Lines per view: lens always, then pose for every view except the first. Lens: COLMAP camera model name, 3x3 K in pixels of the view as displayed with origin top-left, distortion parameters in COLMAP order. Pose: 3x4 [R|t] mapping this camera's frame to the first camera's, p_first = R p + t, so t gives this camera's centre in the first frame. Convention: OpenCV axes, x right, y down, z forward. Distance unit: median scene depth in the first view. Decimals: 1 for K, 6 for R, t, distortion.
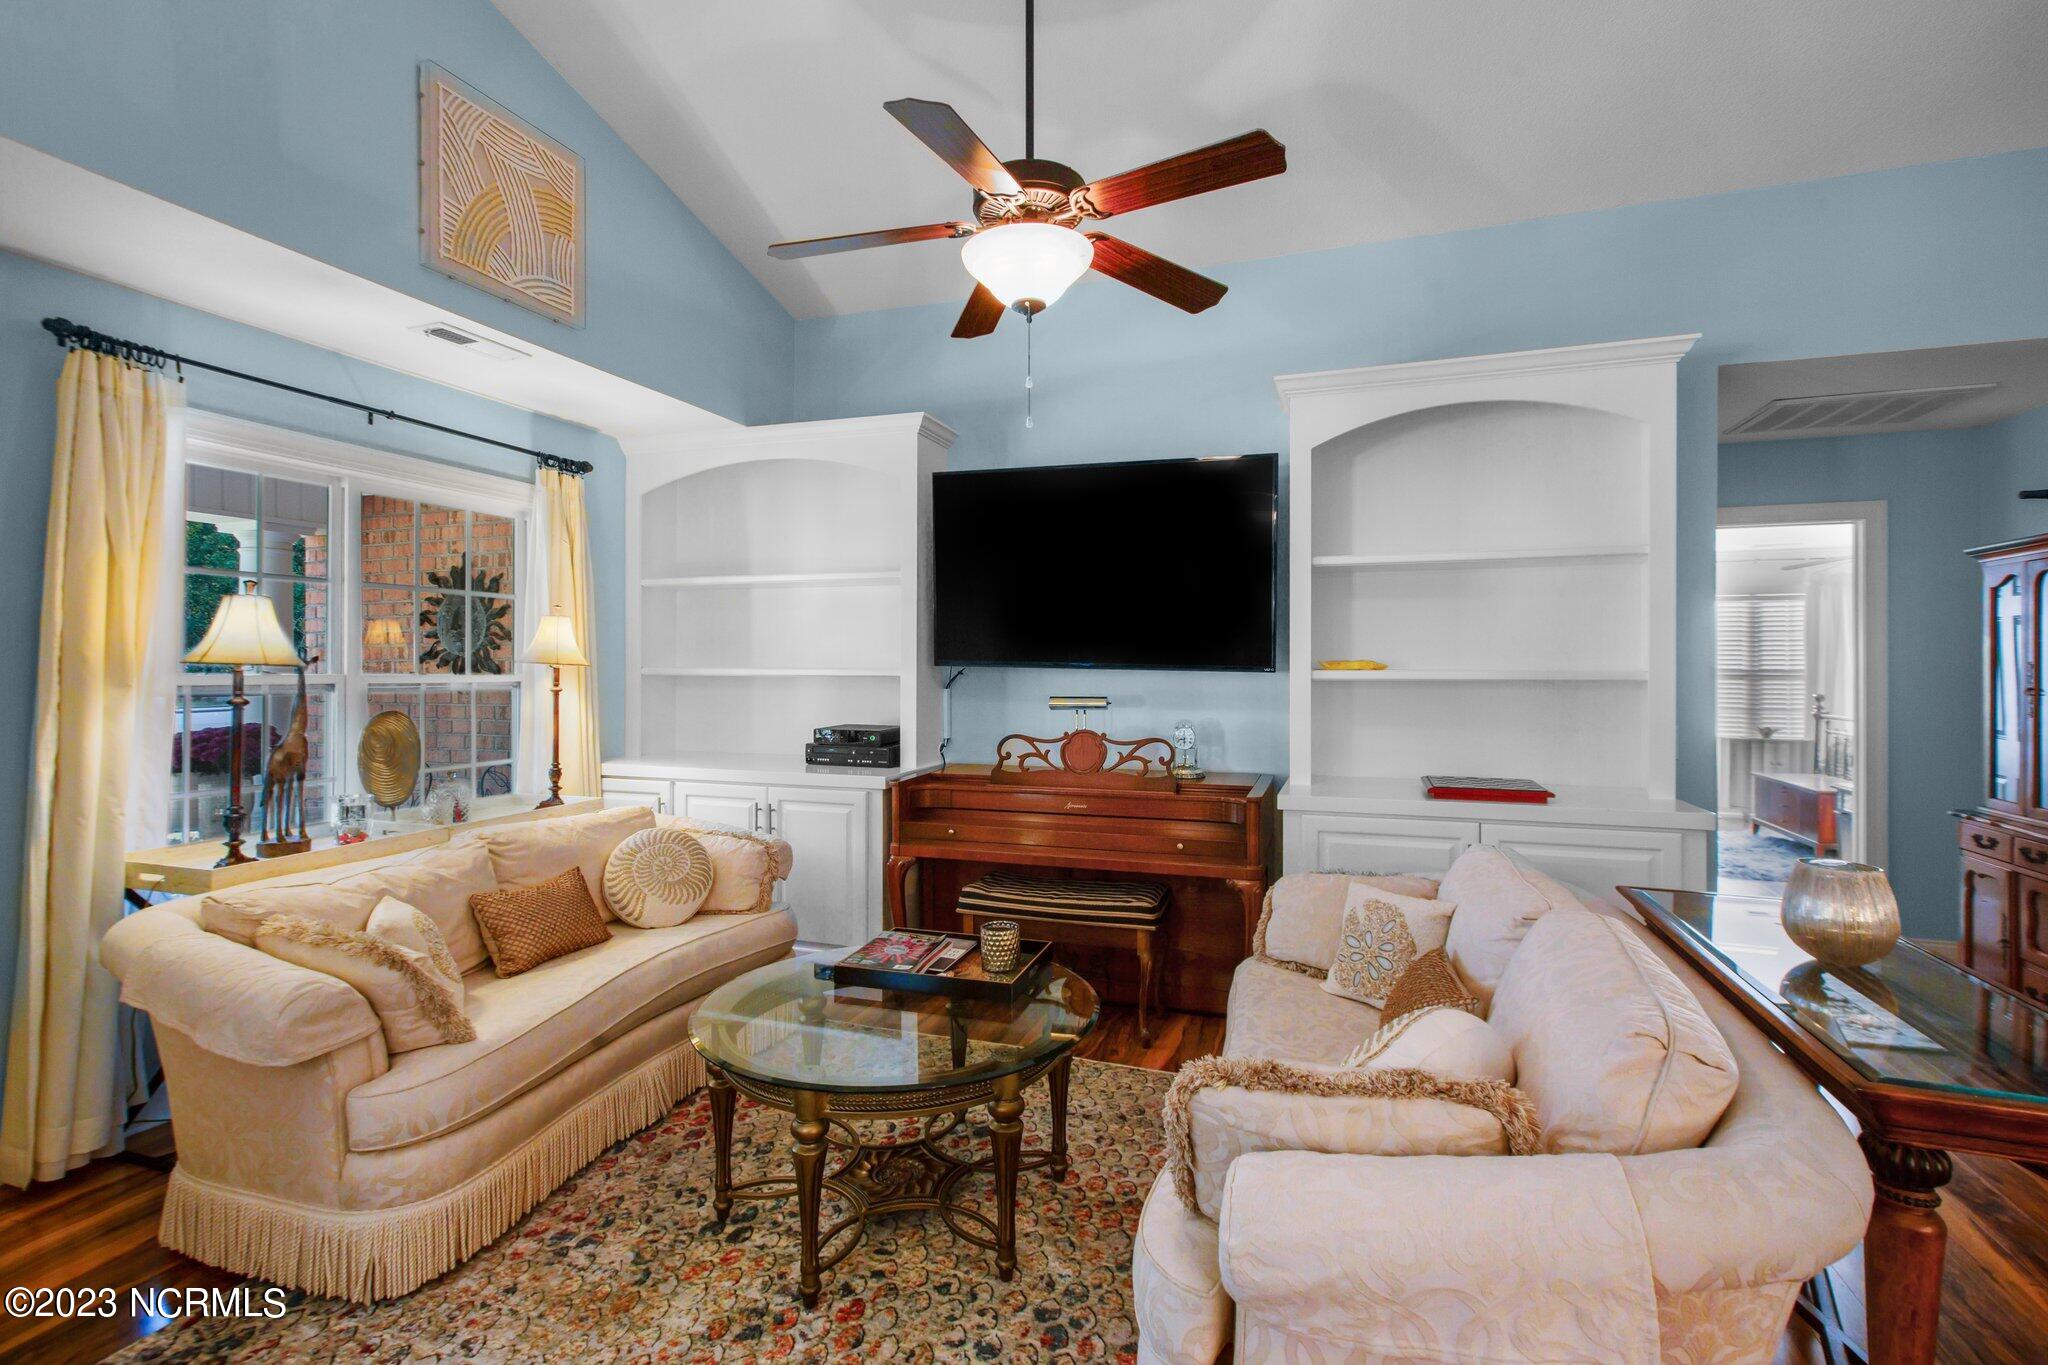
lens RADIAL K [[982.0, 0, 1024.0], [0, 982.0, 682.5], [0, 0, 1]] dist [-0.000817, -0.000172]
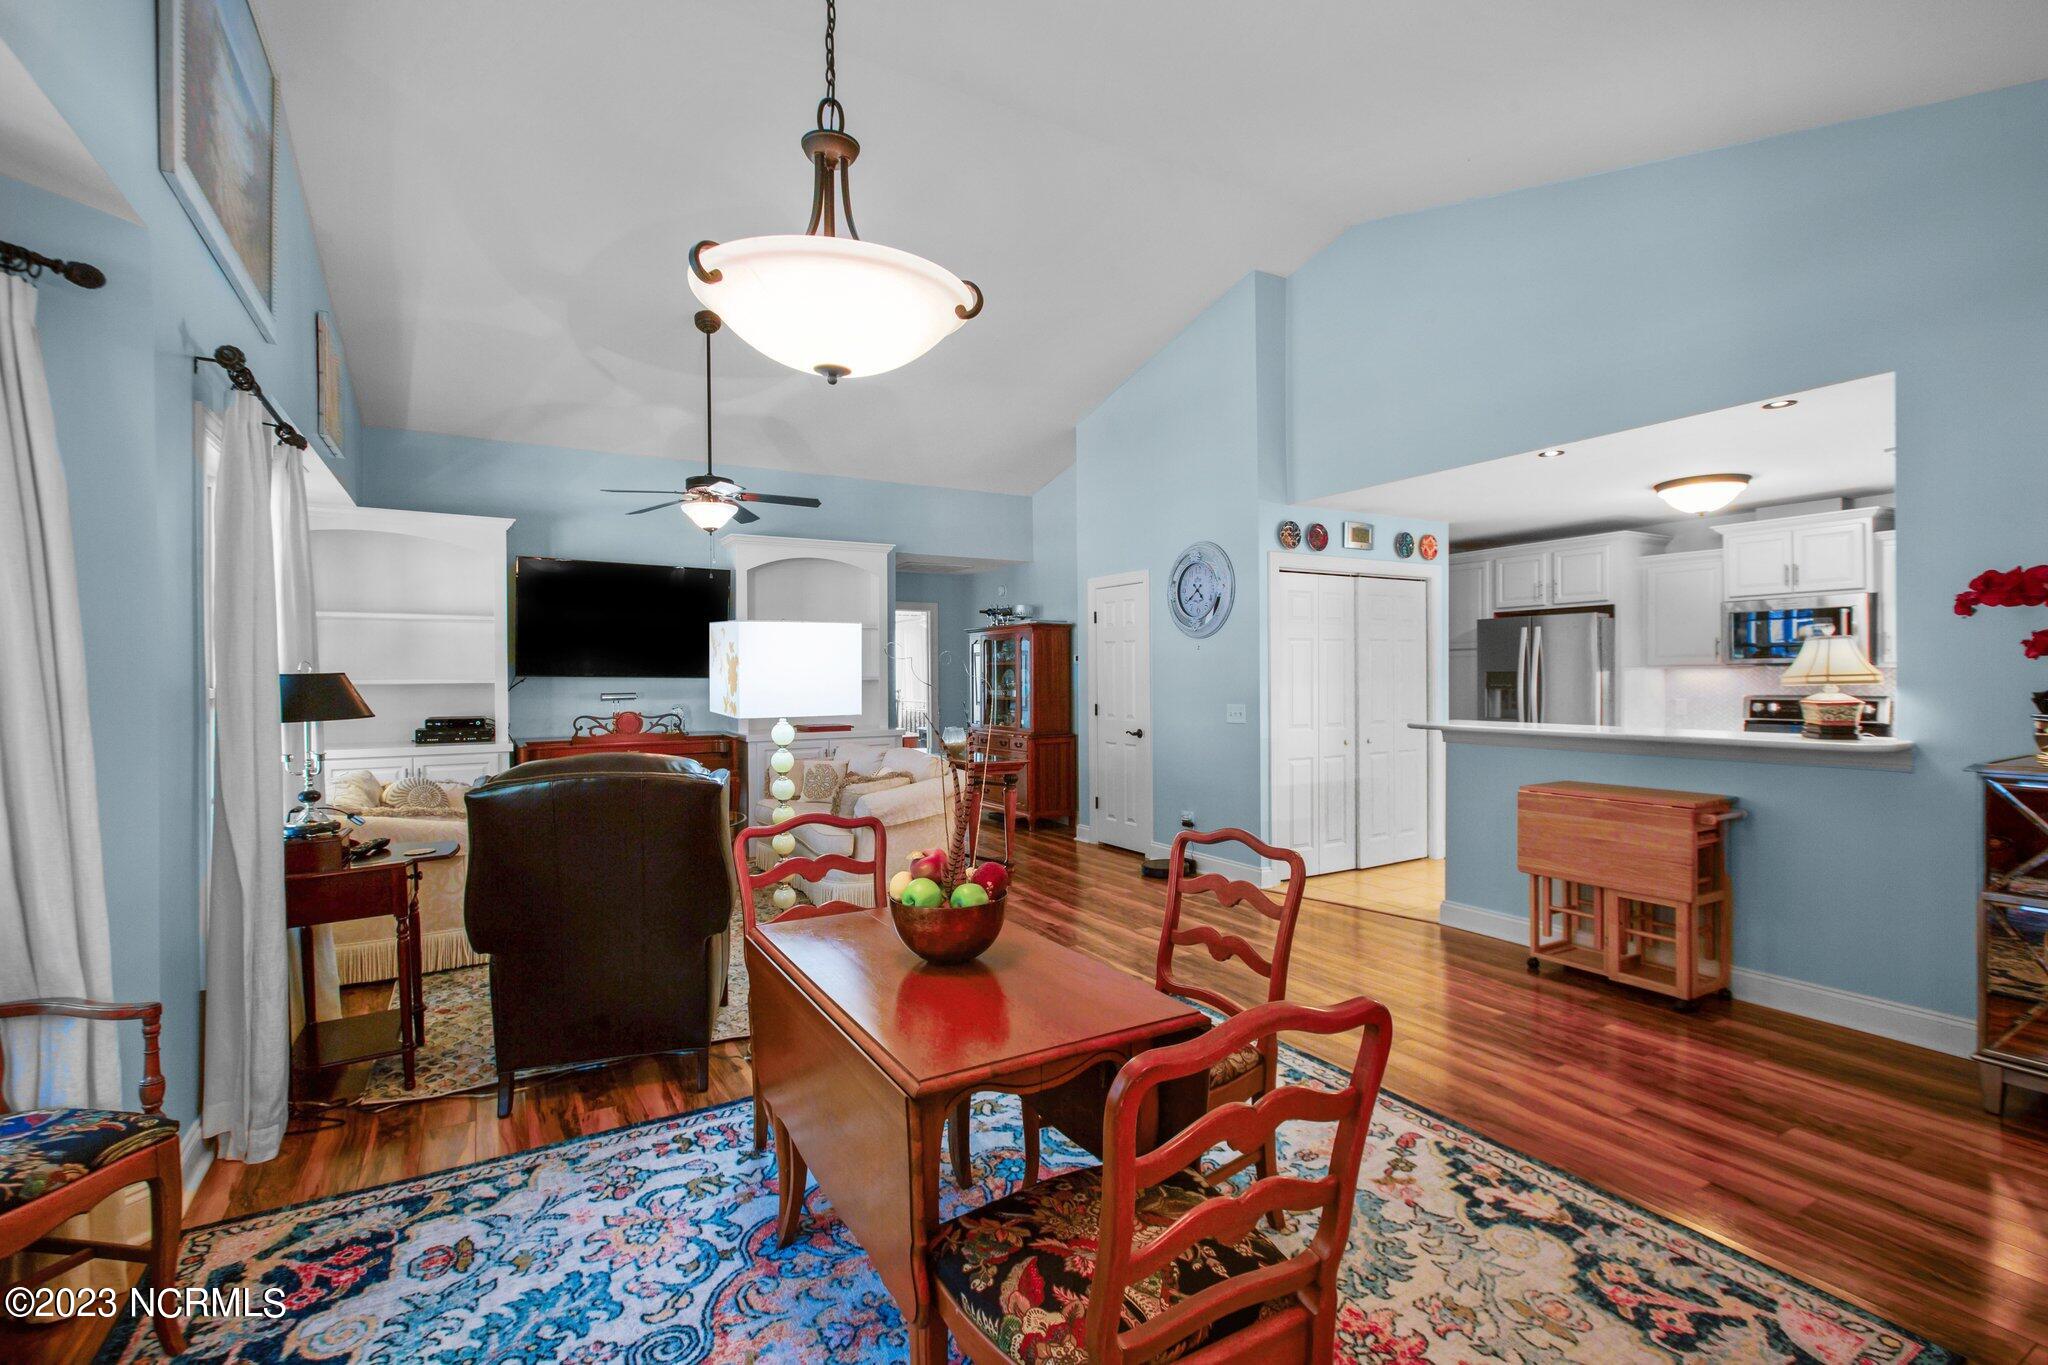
lens RADIAL K [[913.1, 0, 1015.2], [0, 913.1, 682.4], [0, 0, 1]] dist [0.000182, 0.000231]
pose [[0.648281, -0.012004, 0.761306, -0.746649], [0.014284, 0.999891, 0.003603, -0.001379], [-0.761267, 0.008539, 0.648382, -0.628276]]
